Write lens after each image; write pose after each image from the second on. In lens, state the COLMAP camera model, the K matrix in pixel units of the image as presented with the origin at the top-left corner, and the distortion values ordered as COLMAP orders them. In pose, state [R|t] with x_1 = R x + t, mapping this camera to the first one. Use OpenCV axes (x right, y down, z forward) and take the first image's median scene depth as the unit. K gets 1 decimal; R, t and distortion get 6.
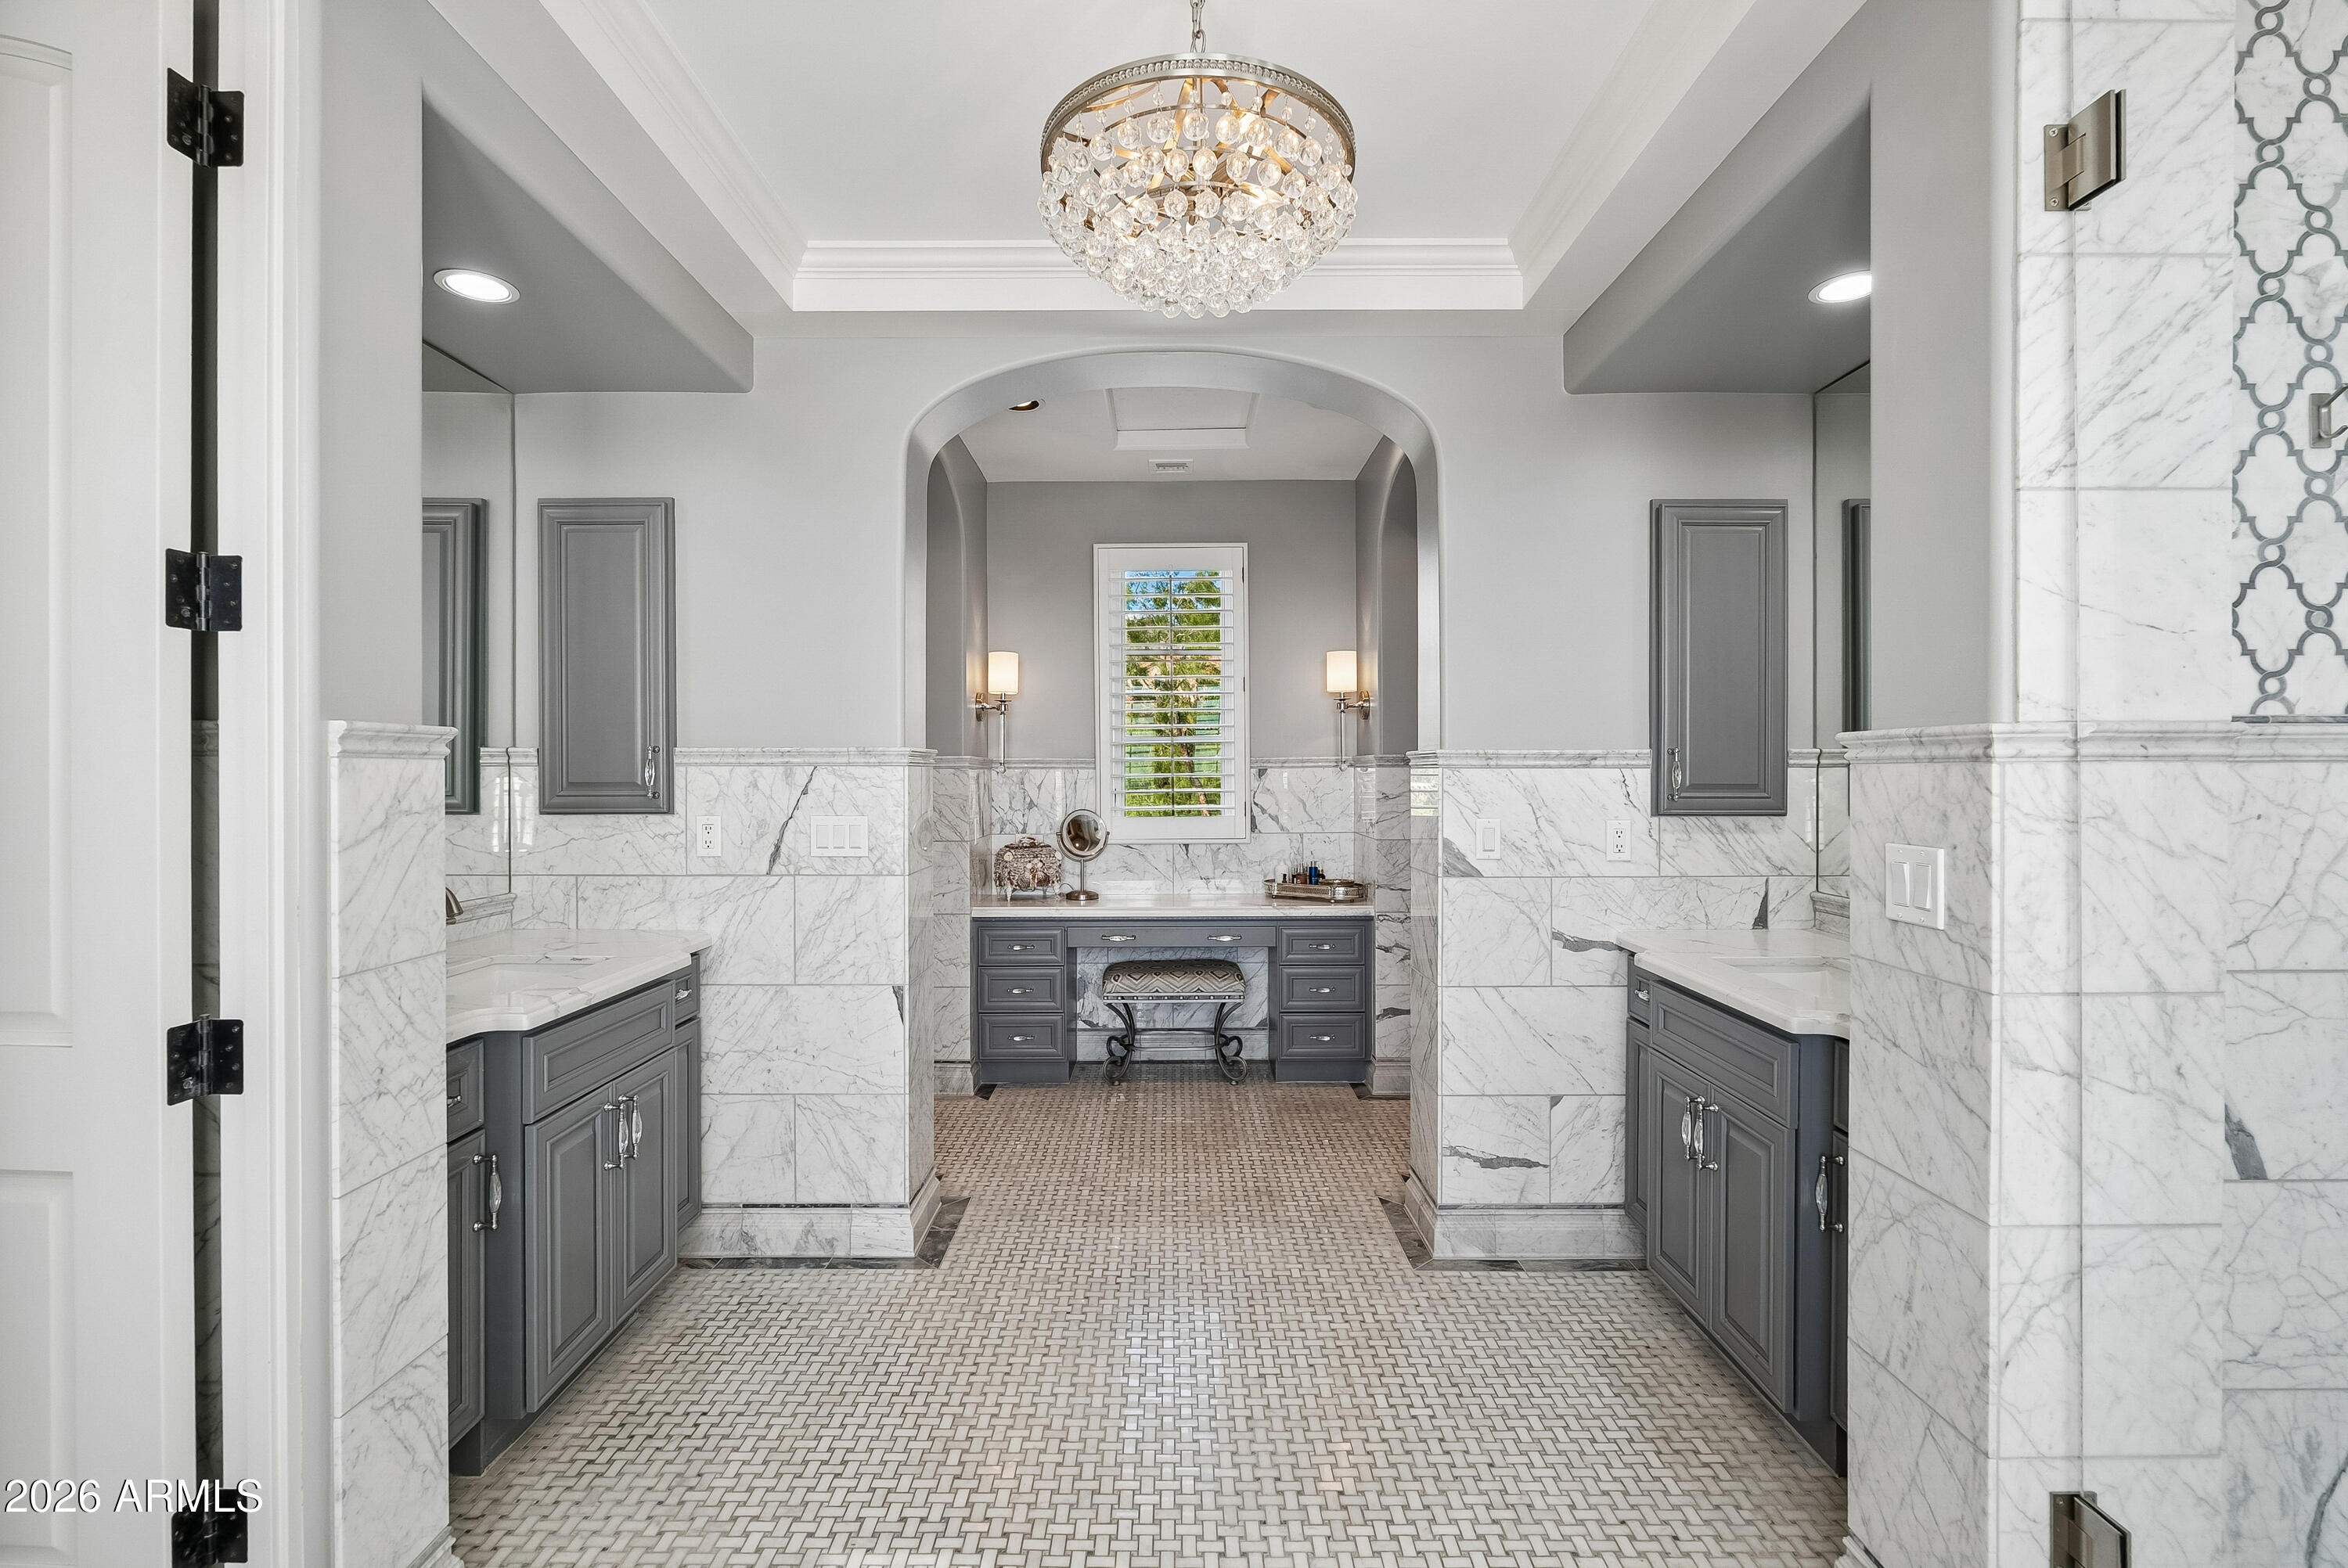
lens RADIAL K [[1054.2, 0, 1159.5], [0, 1054.2, 774.8], [0, 0, 1]] dist [-0.009686, 0.001922]
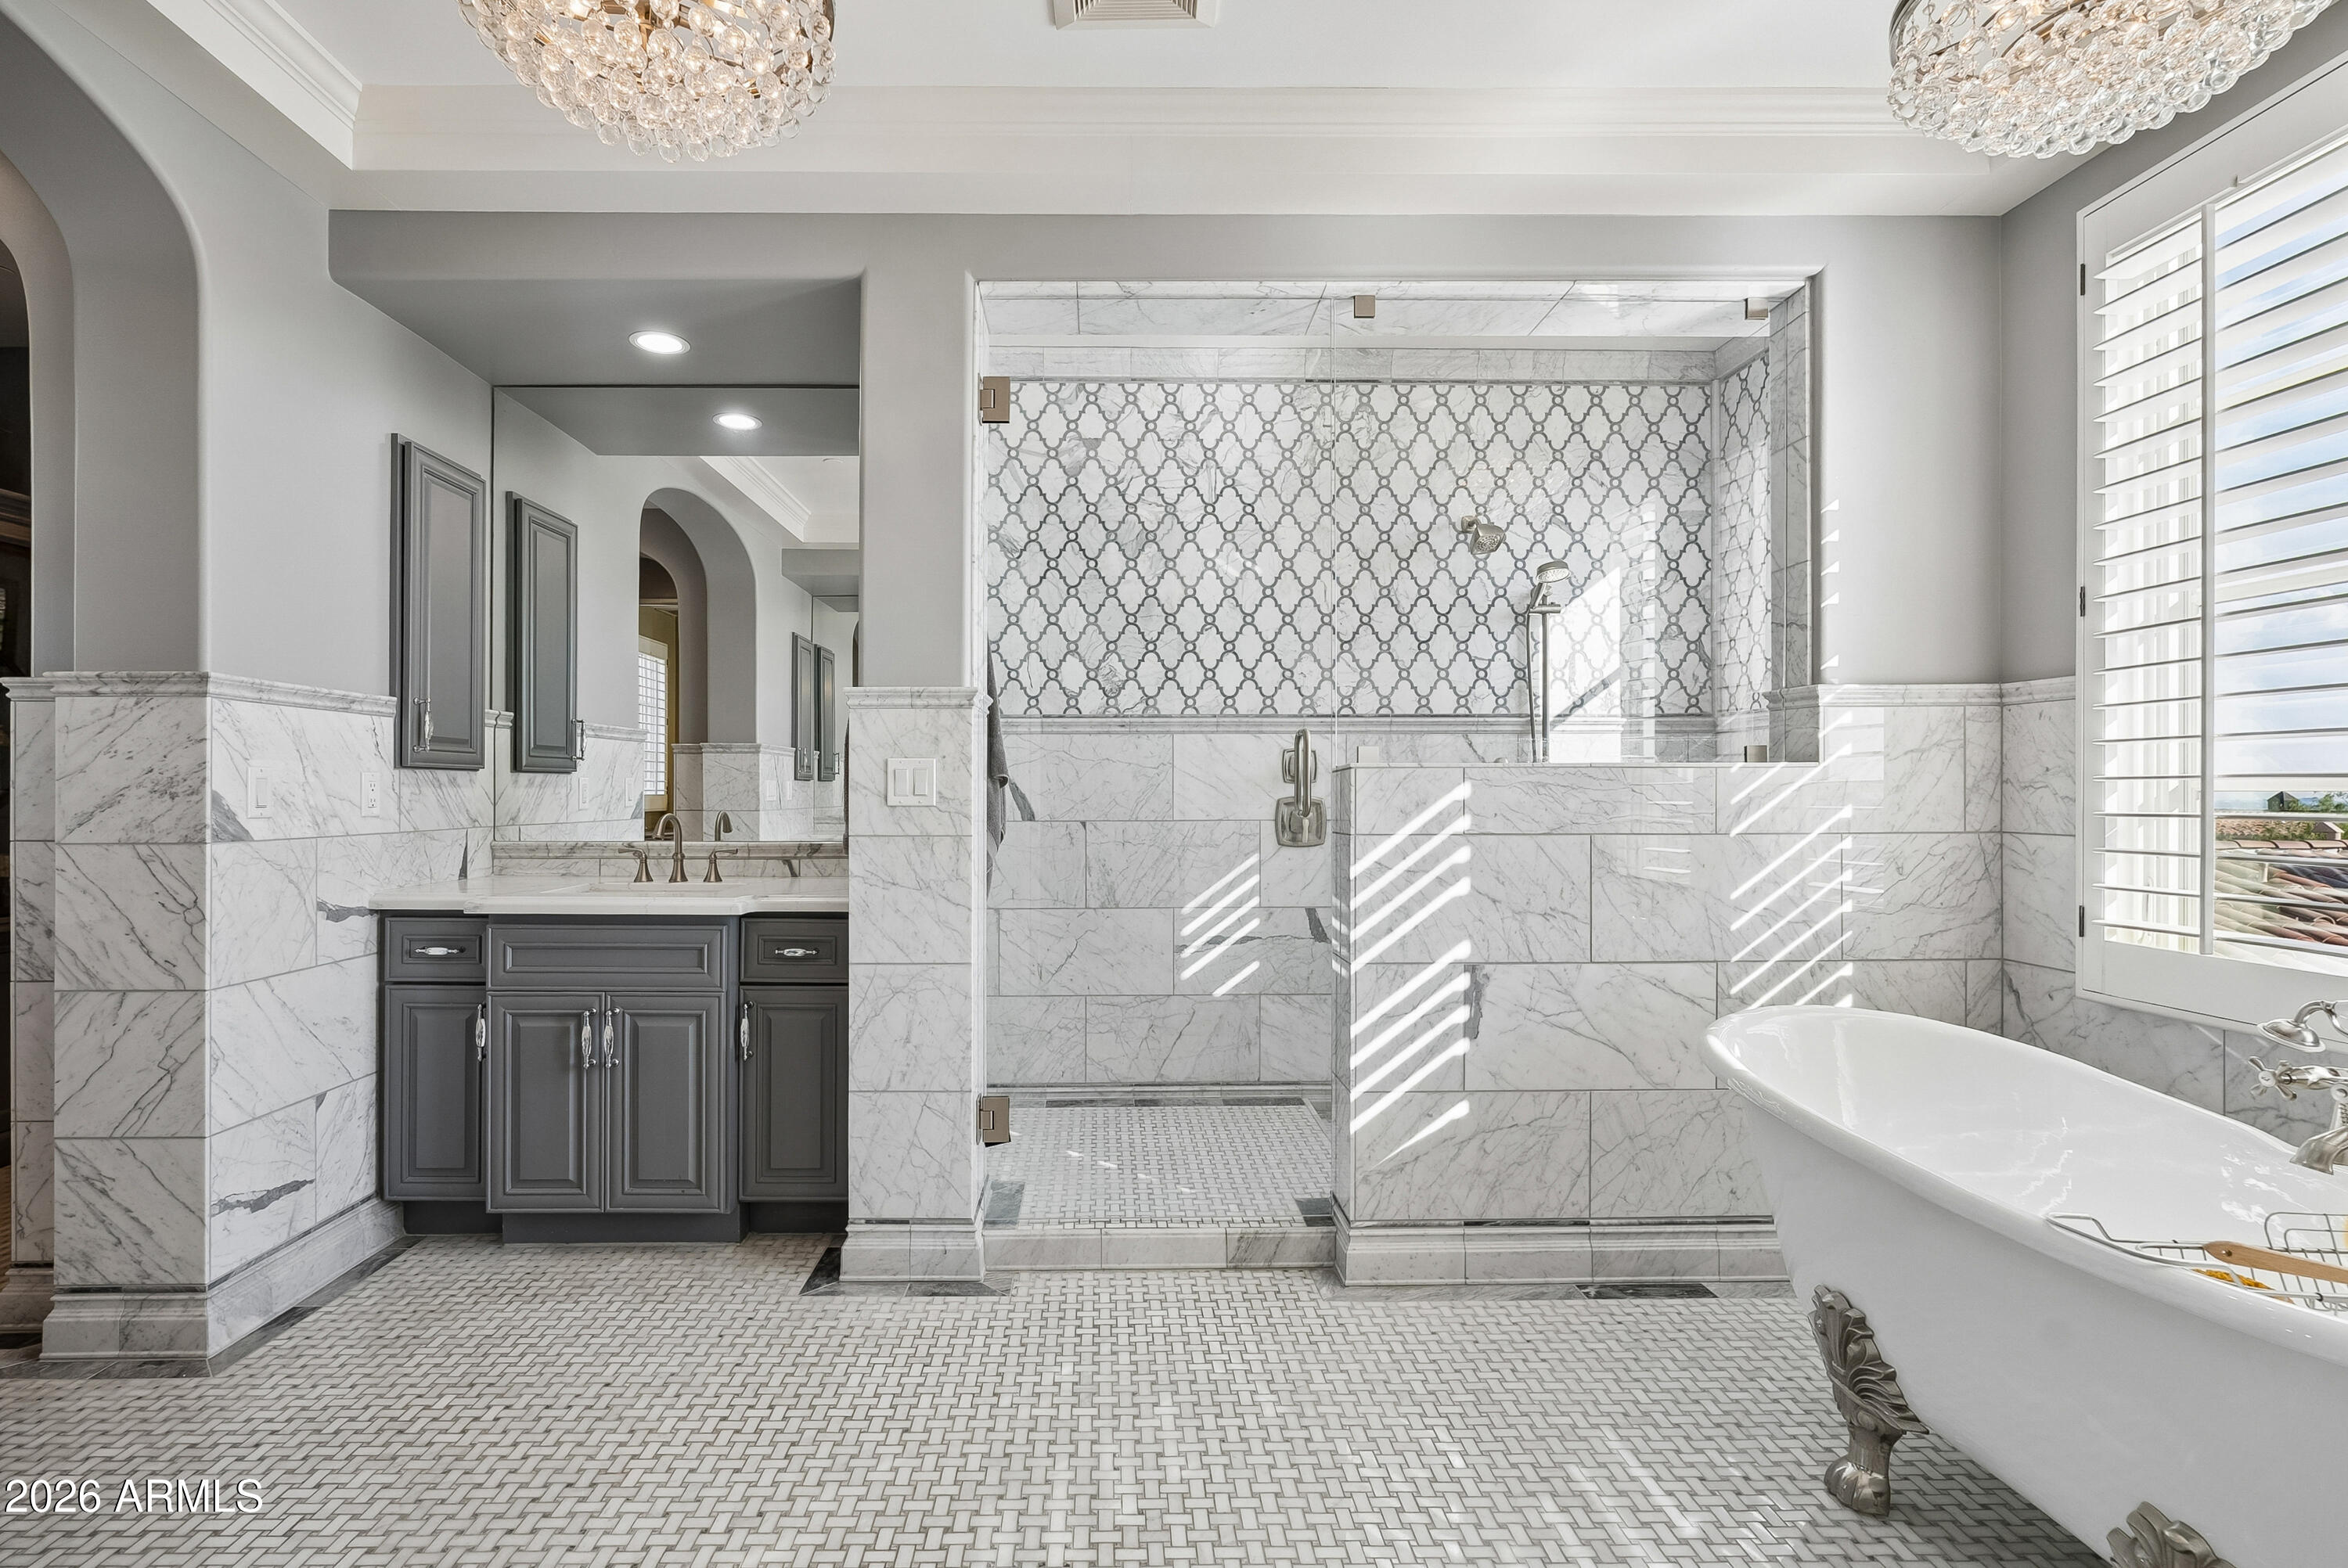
lens RADIAL K [[1054.2, 0, 1148.8], [0, 1054.2, 785.5], [0, 0, 1]] dist [-0.009686, 0.001922]
pose [[-0.036476, 0.005457, 0.999320, -0.499018], [0.005288, 0.999972, -0.005268, 0.063400], [-0.999321, 0.005092, -0.036504, 0.360485]]
